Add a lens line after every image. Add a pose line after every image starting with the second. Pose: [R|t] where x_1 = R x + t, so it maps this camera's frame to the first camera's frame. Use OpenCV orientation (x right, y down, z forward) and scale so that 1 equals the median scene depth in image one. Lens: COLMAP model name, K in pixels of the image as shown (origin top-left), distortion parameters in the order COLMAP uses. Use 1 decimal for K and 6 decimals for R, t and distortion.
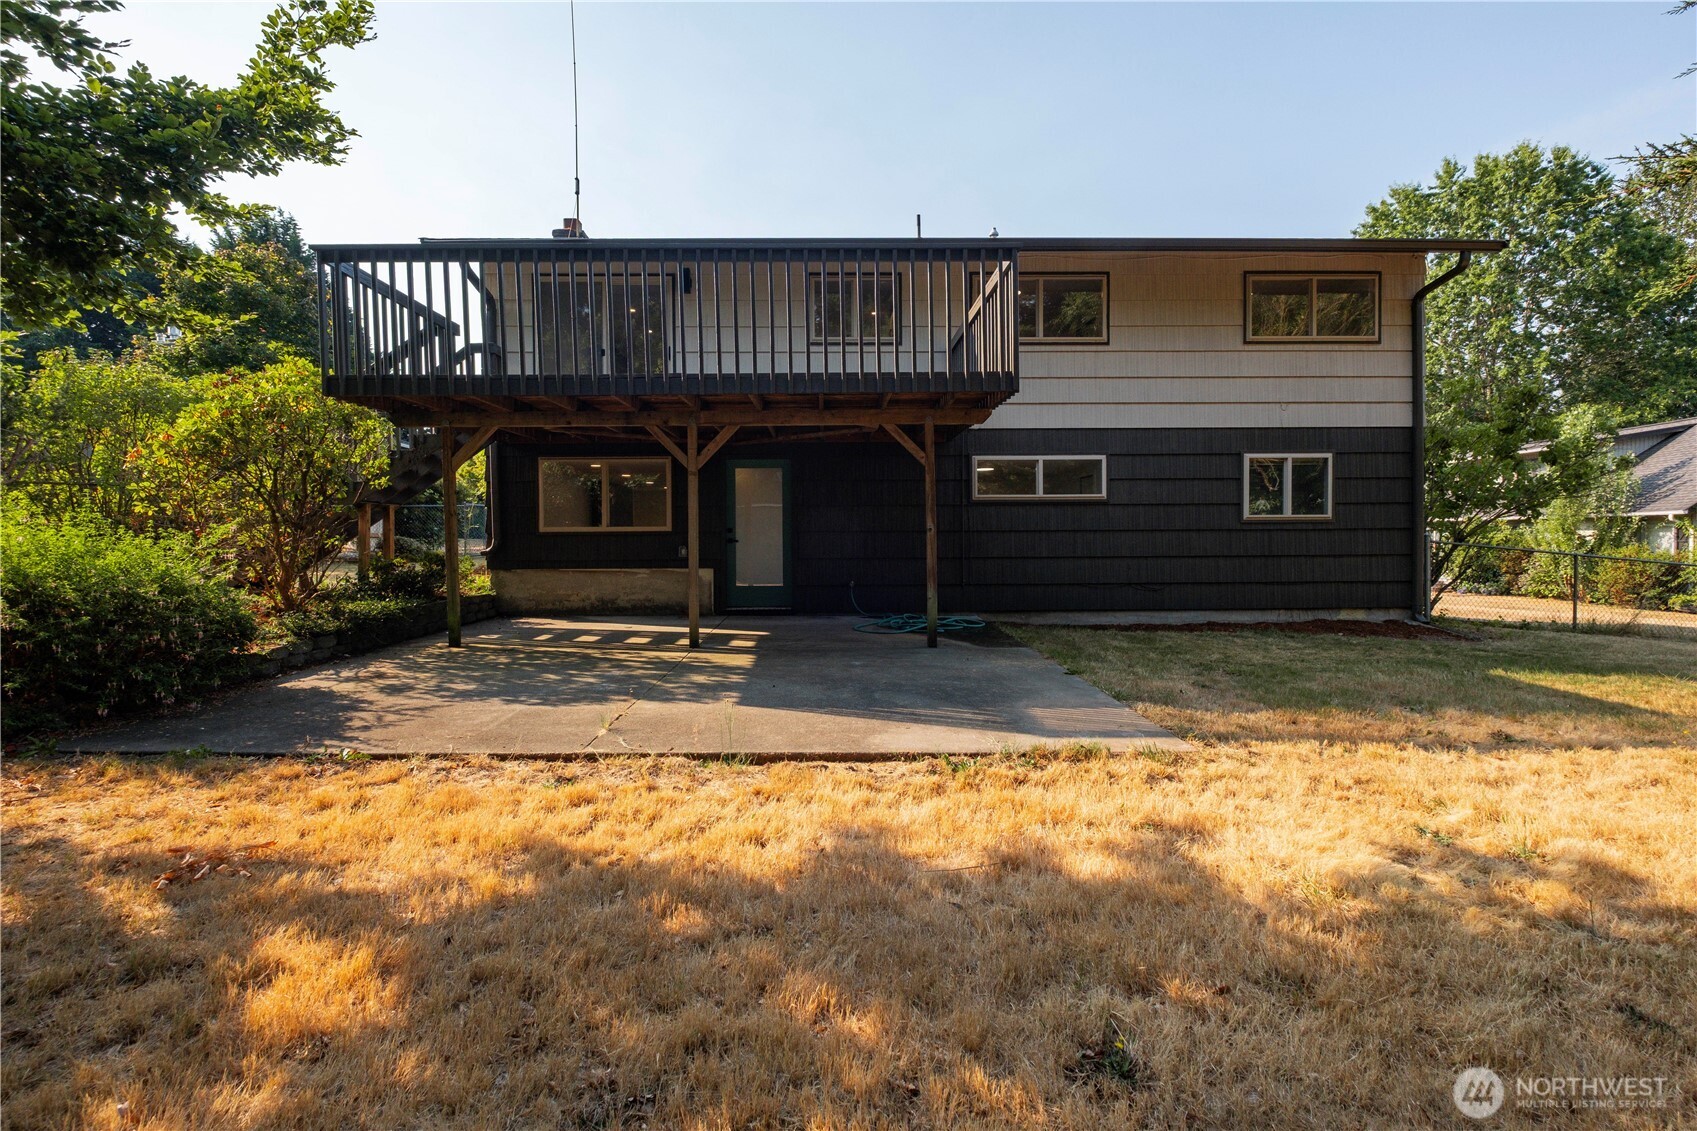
lens RADIAL K [[738.2, 0, 848.6], [0, 738.2, 564.2], [0, 0, 1]] dist [0.004789, -0.005284]
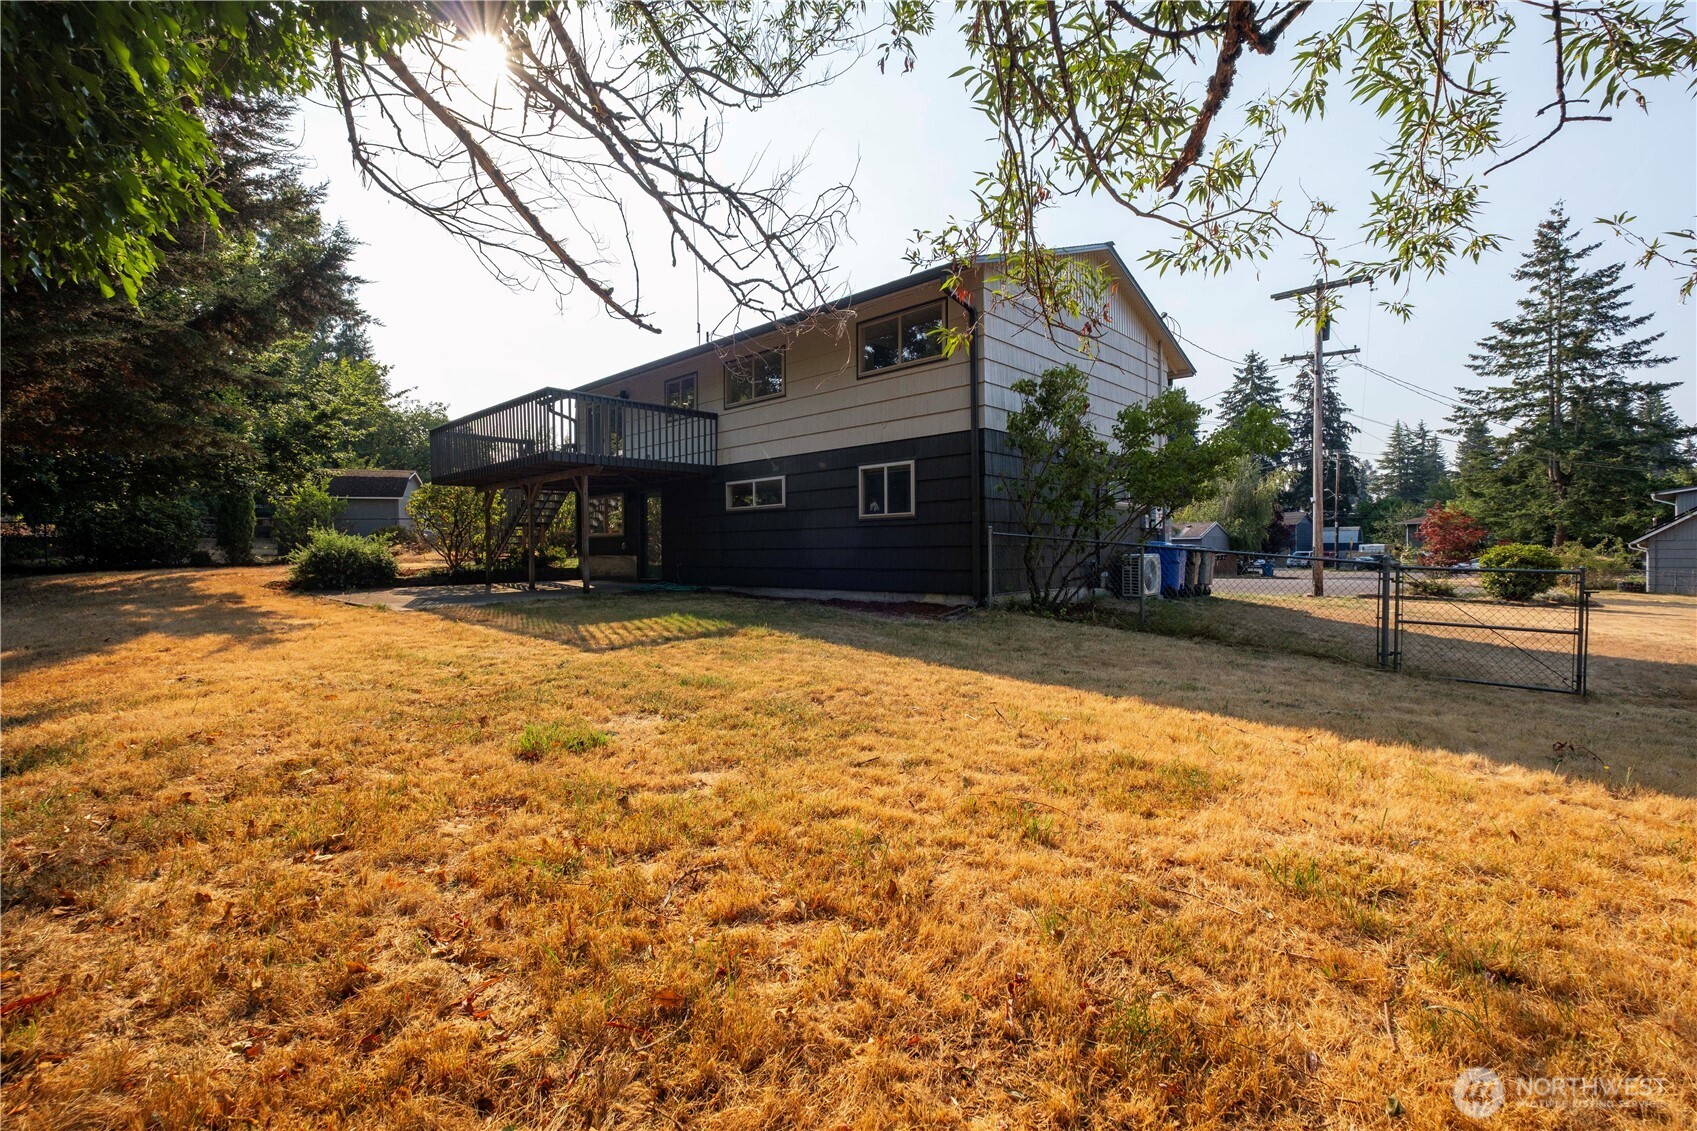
lens RADIAL K [[738.2, 0, 852.6], [0, 738.2, 563.3], [0, 0, 1]] dist [0.004789, -0.005284]
pose [[0.737746, 0.011639, -0.674978, 1.374117], [-0.006884, 0.999929, 0.009718, 0.003049], [0.675043, -0.002523, 0.737774, 0.067807]]
